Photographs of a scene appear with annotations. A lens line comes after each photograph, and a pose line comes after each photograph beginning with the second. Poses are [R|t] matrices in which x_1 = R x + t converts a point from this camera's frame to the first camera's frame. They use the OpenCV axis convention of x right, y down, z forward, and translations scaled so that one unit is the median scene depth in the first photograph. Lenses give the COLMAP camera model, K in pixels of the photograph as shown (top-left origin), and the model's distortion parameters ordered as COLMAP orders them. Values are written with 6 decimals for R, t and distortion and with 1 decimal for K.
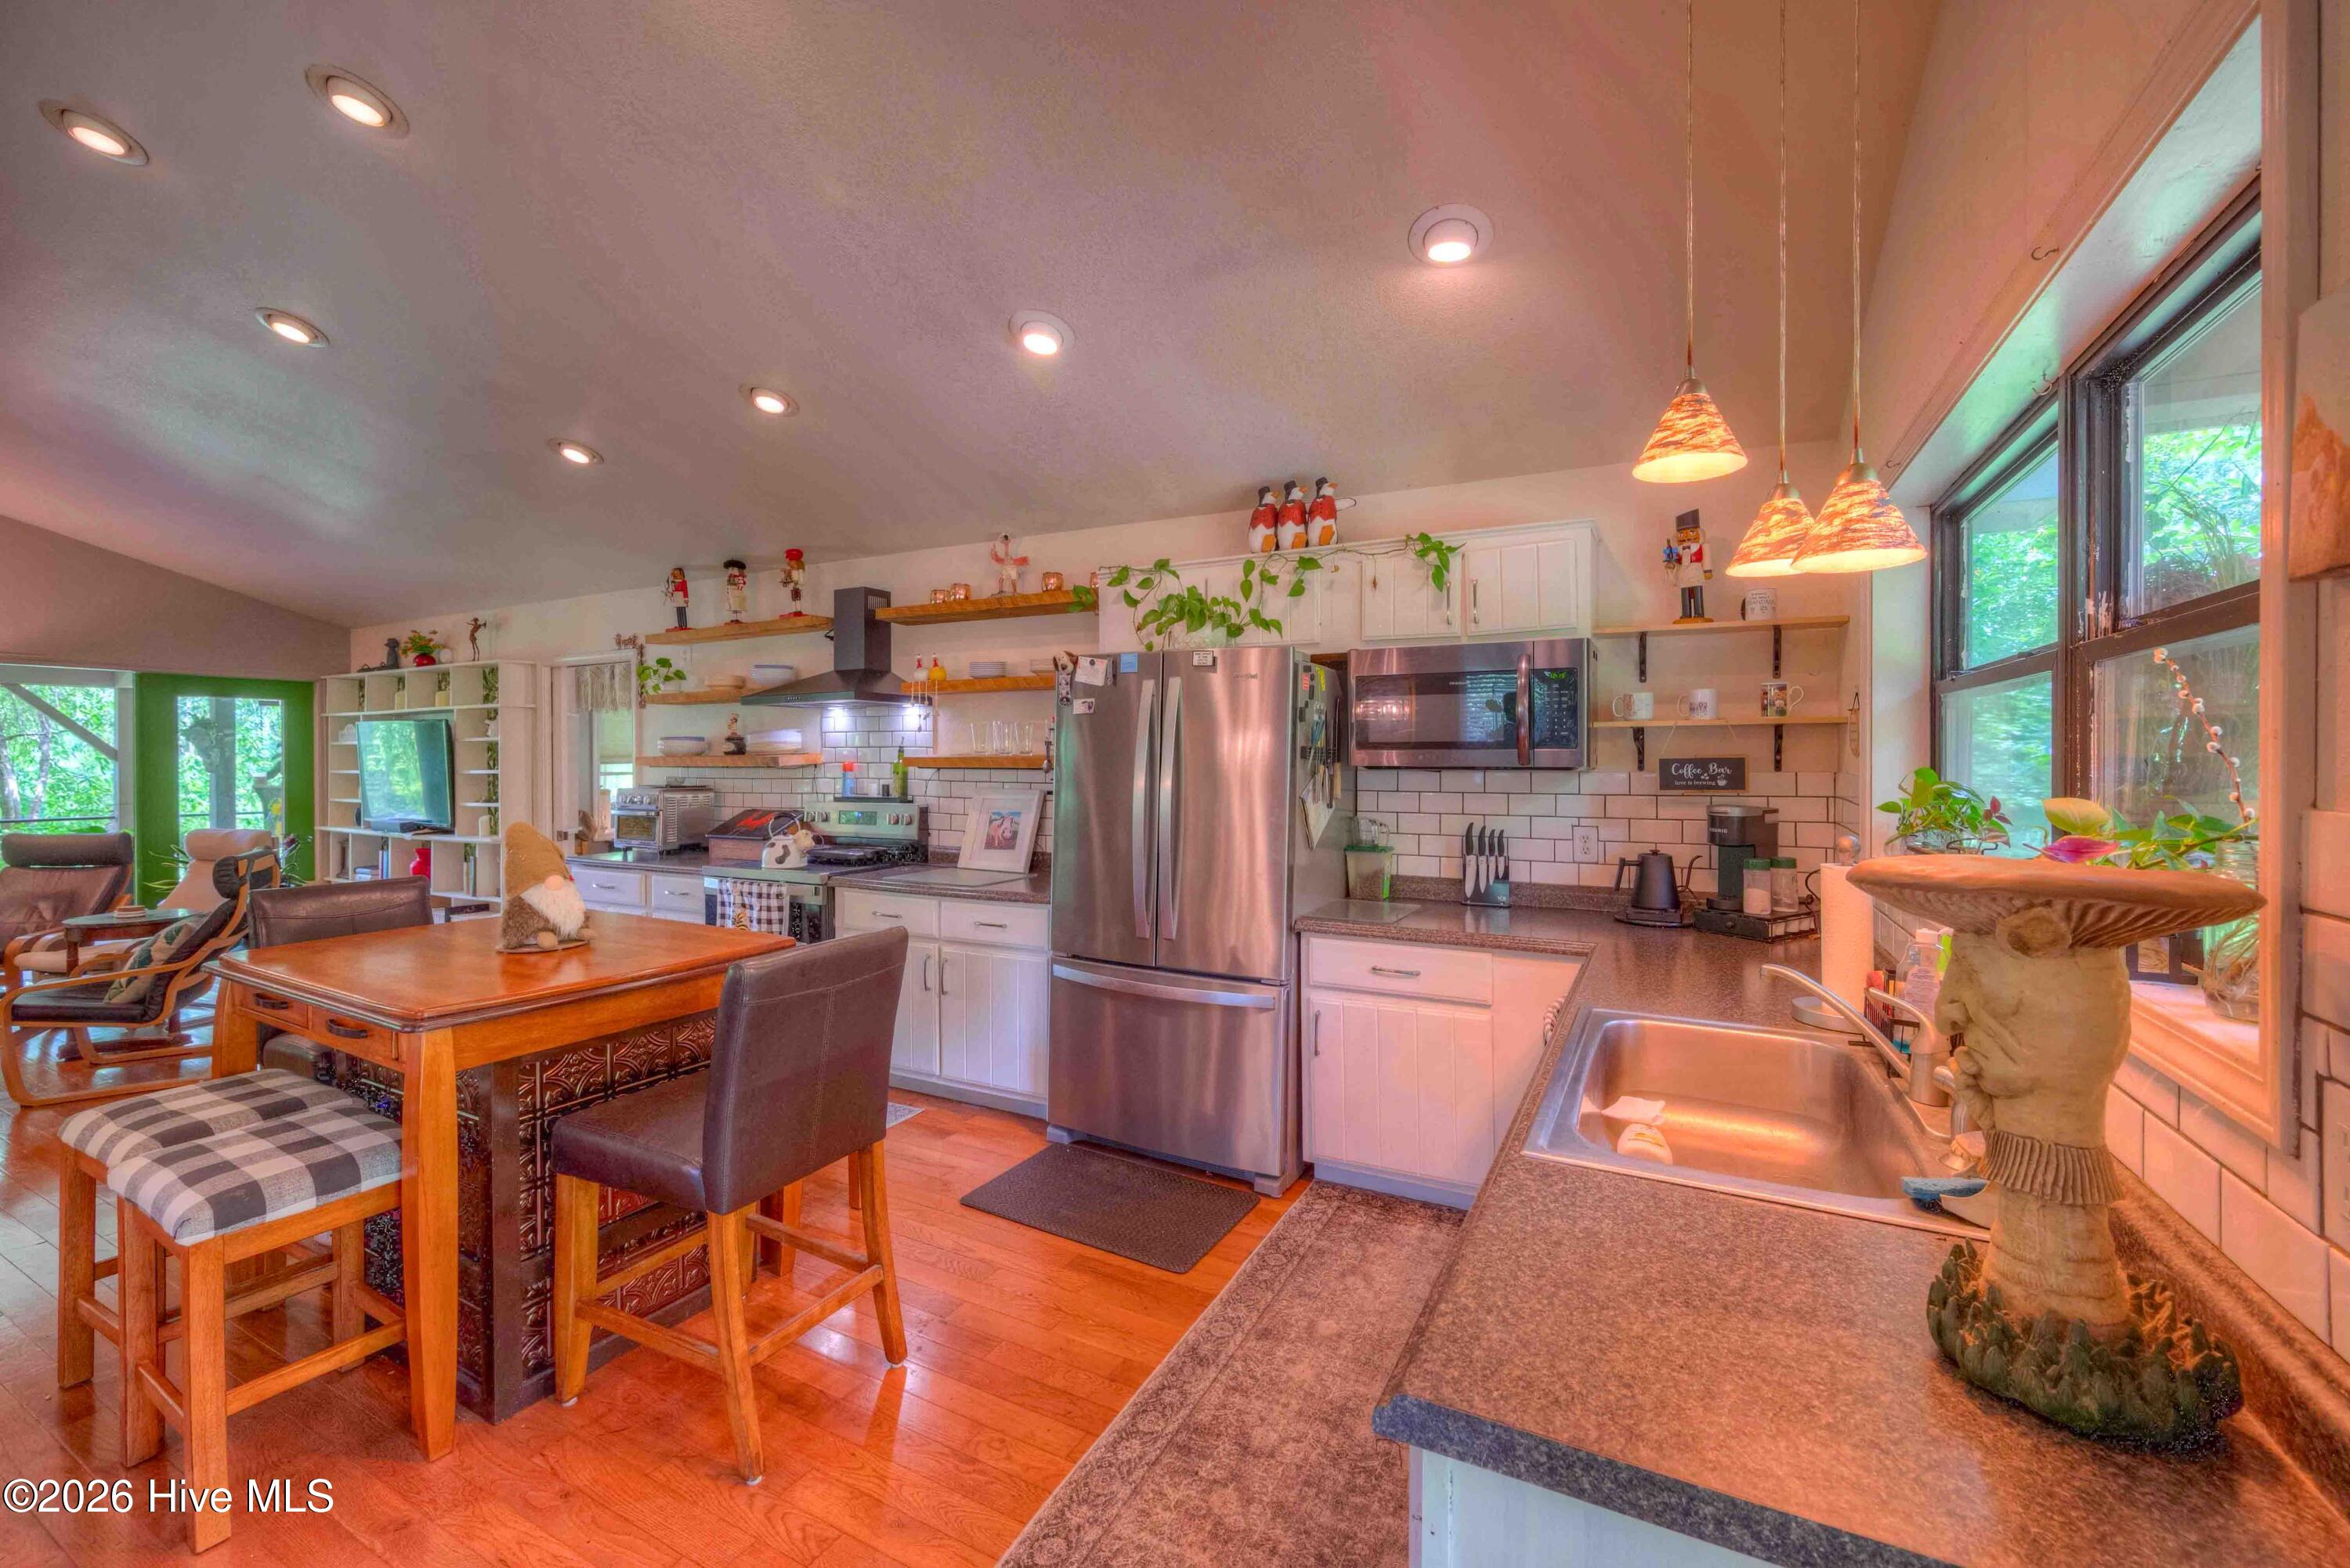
lens RADIAL K [[938.5, 0, 1198.9], [0, 938.5, 763.3], [0, 0, 1]] dist [0.000299, -0.000309]
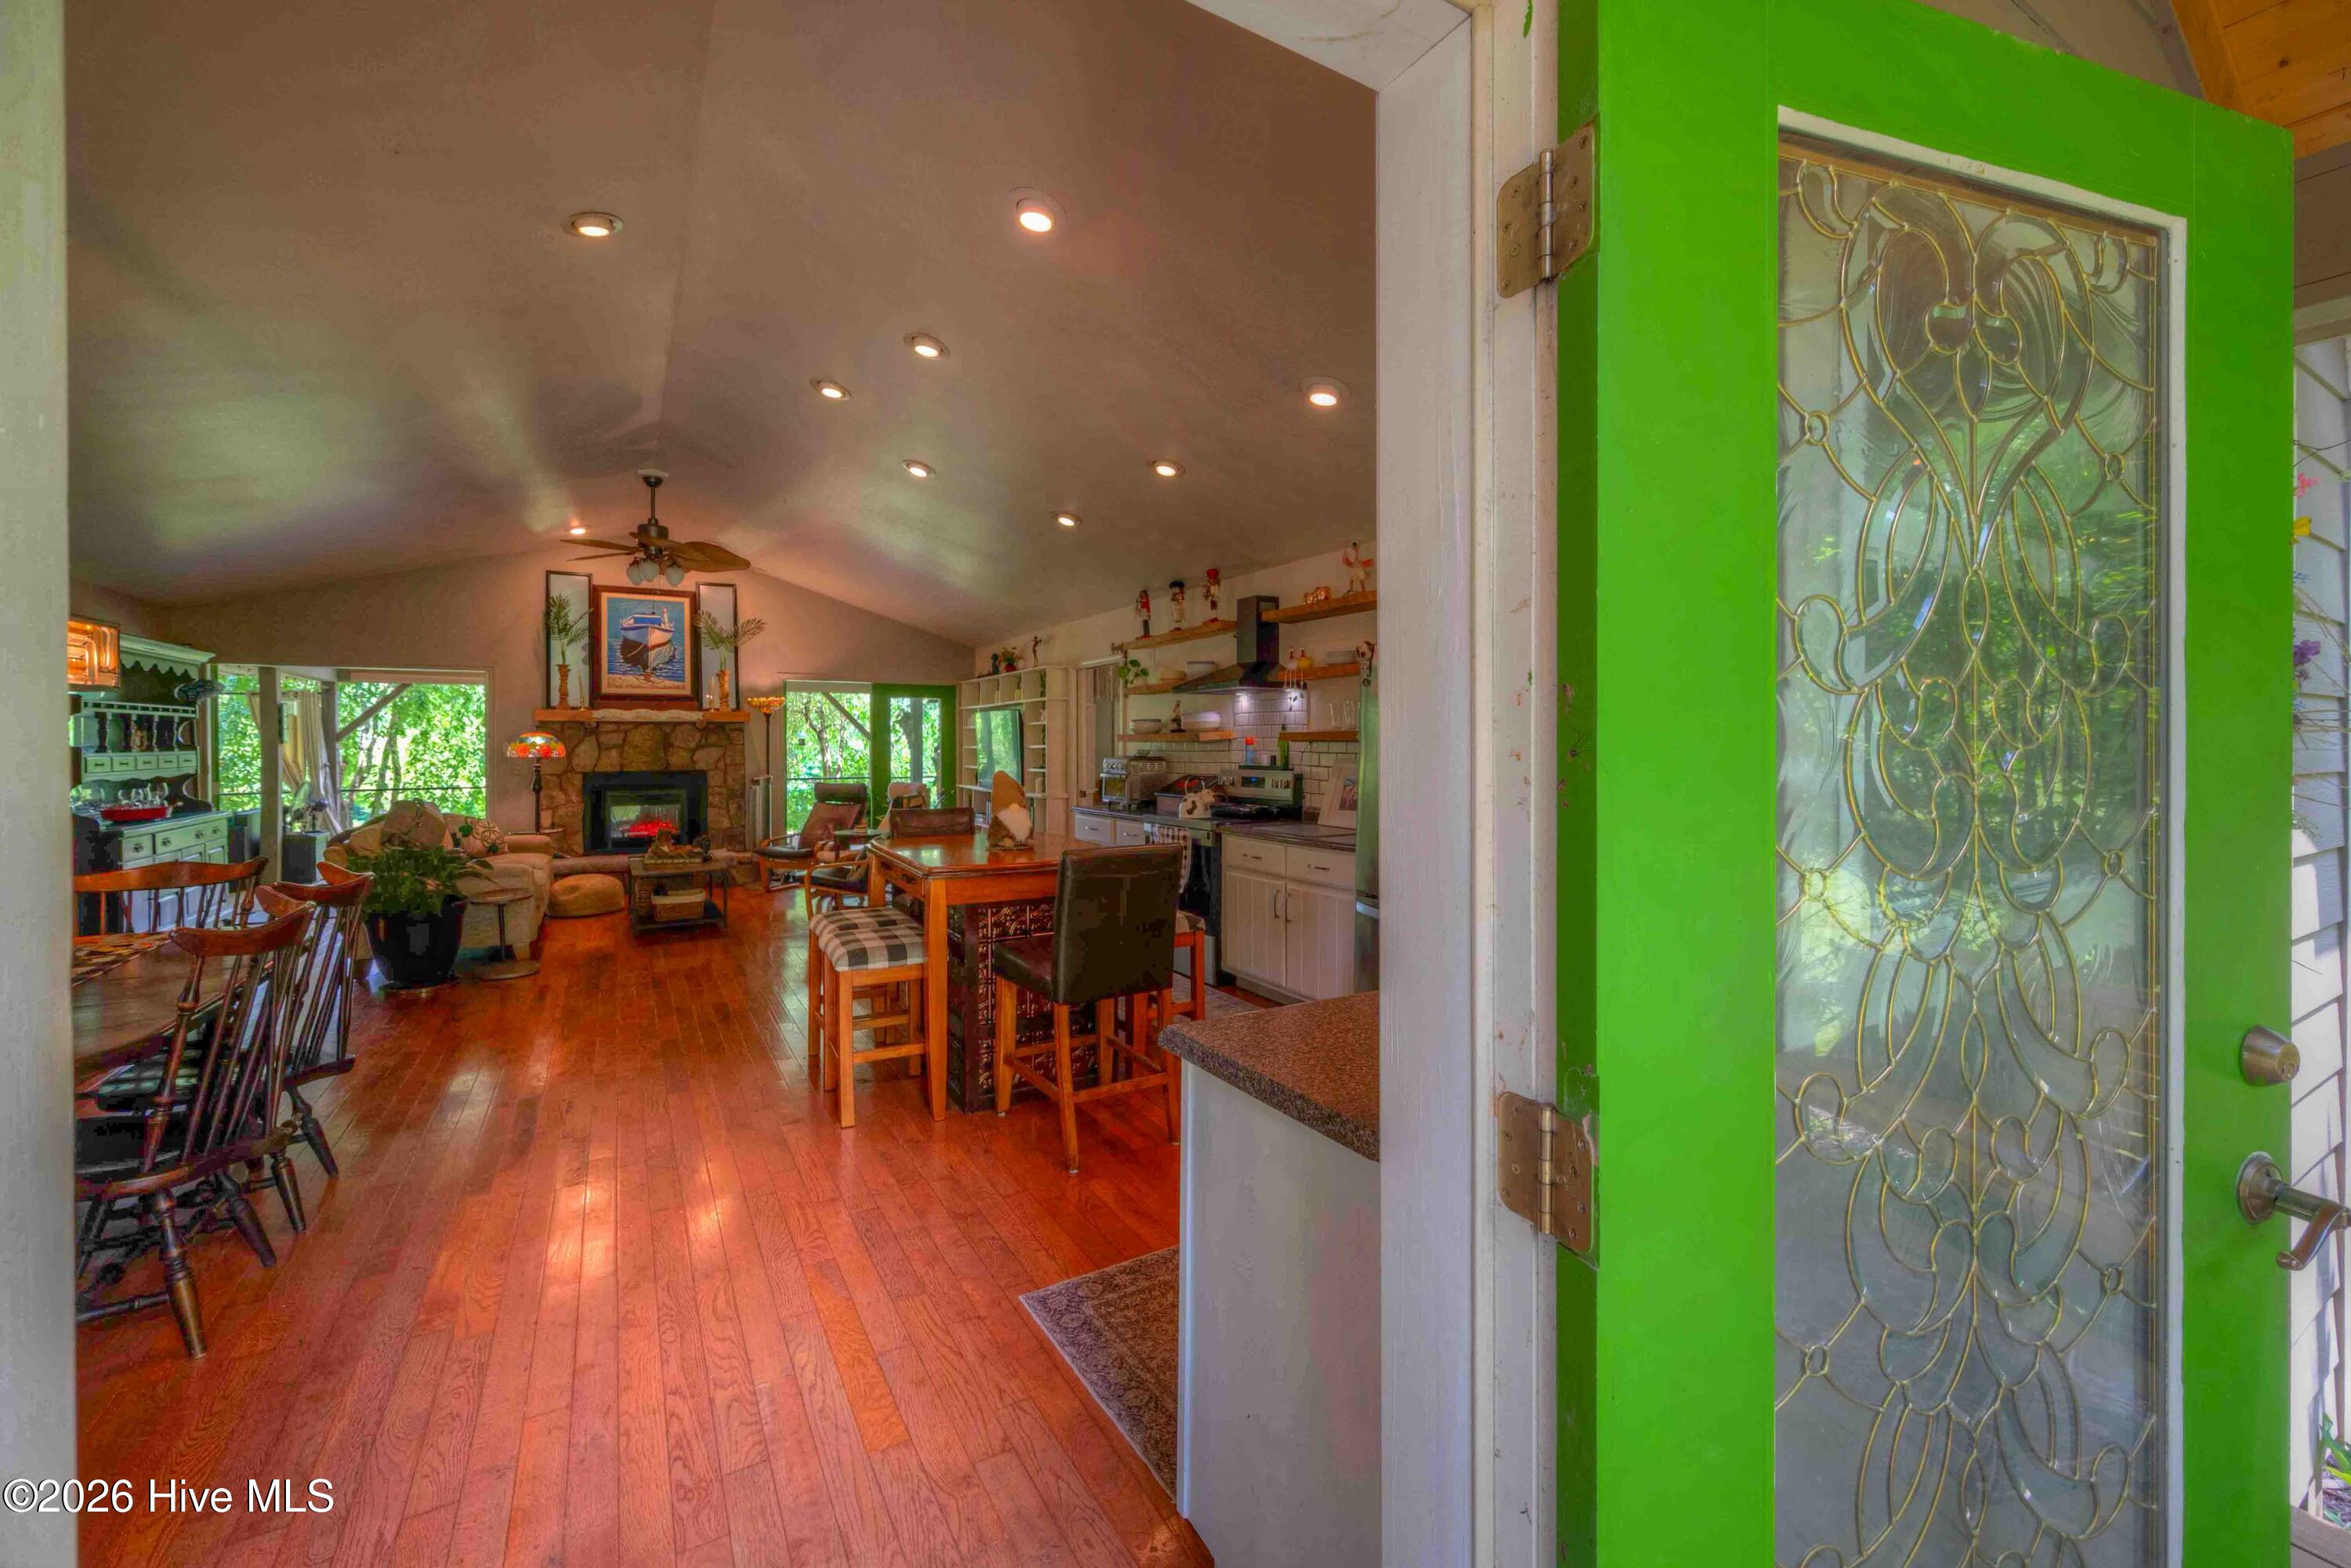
lens RADIAL K [[939.0, 0, 1151.5], [0, 939.0, 748.7], [0, 0, 1]] dist [0.000299, -0.000309]
pose [[0.837263, 0.004201, -0.546785, 0.206550], [-0.003108, 0.999991, 0.002923, 0.011389], [0.546792, -0.000747, 0.837268, -0.112005]]
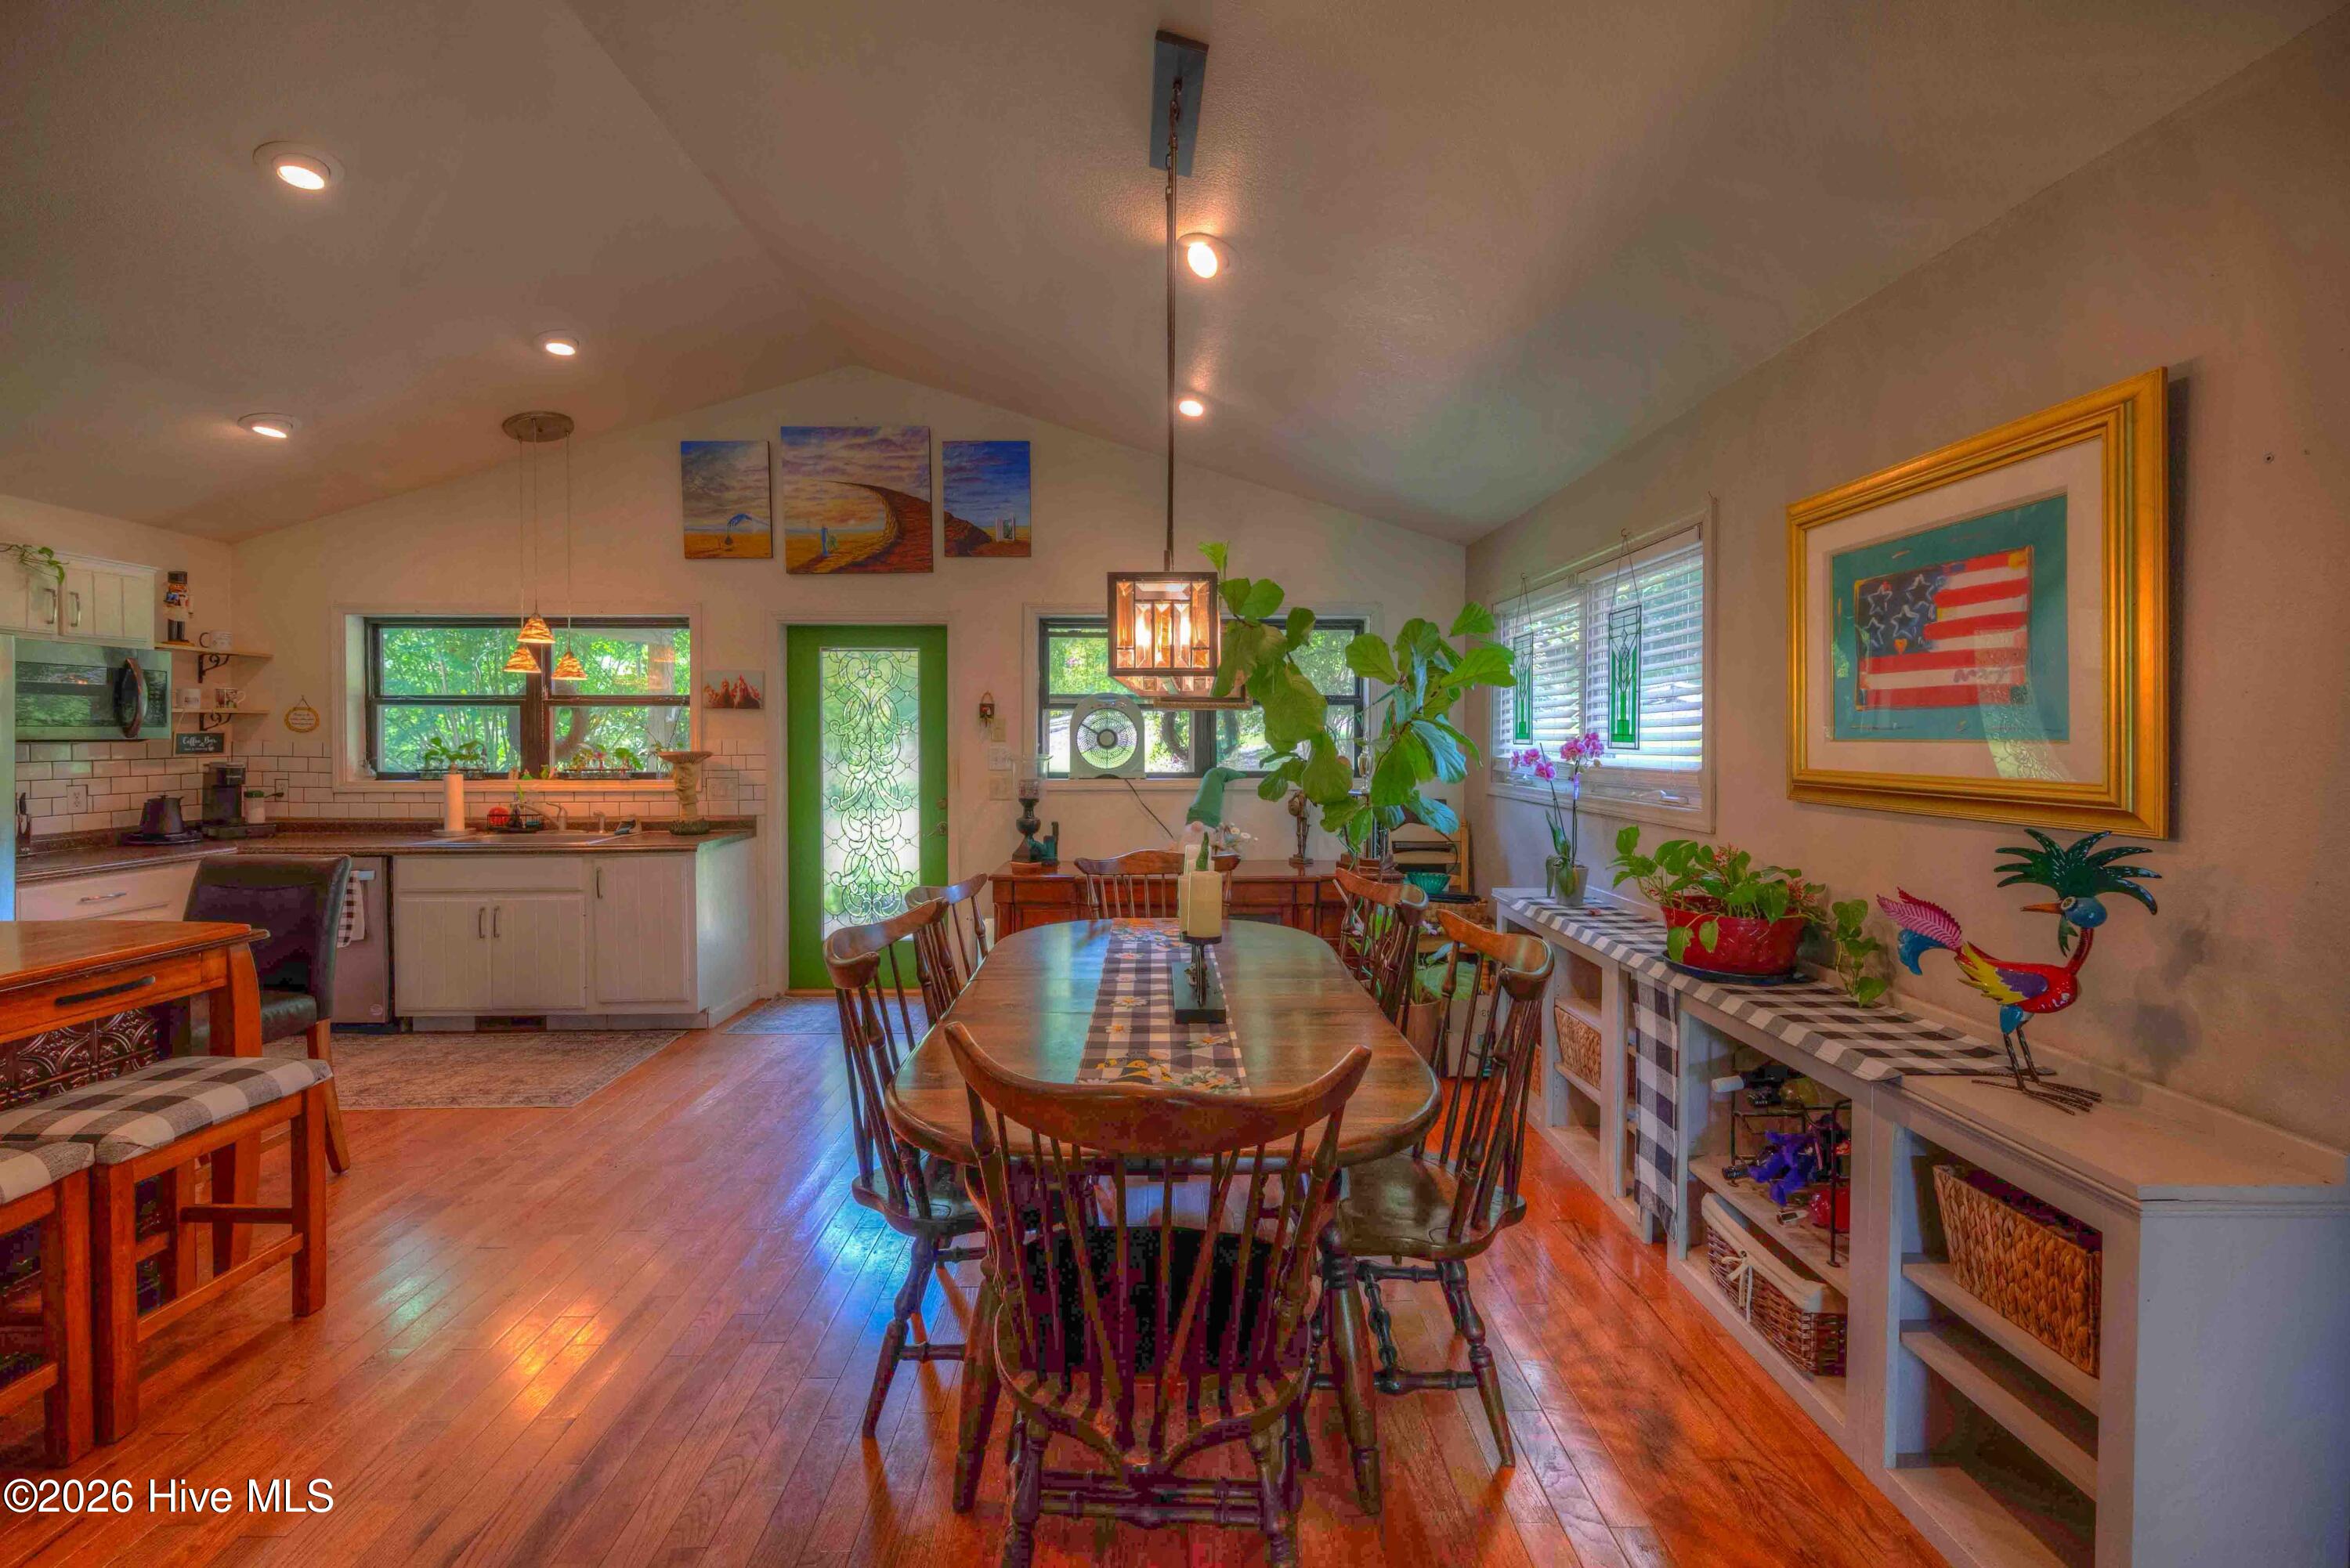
lens RADIAL K [[938.5, 0, 1179.0], [0, 938.5, 756.9], [0, 0, 1]] dist [0.000299, -0.000309]
pose [[-0.488467, -0.018307, 0.872390, -1.067592], [0.005843, 0.999689, 0.024250, 0.003225], [-0.872563, 0.016943, -0.488208, 0.211532]]
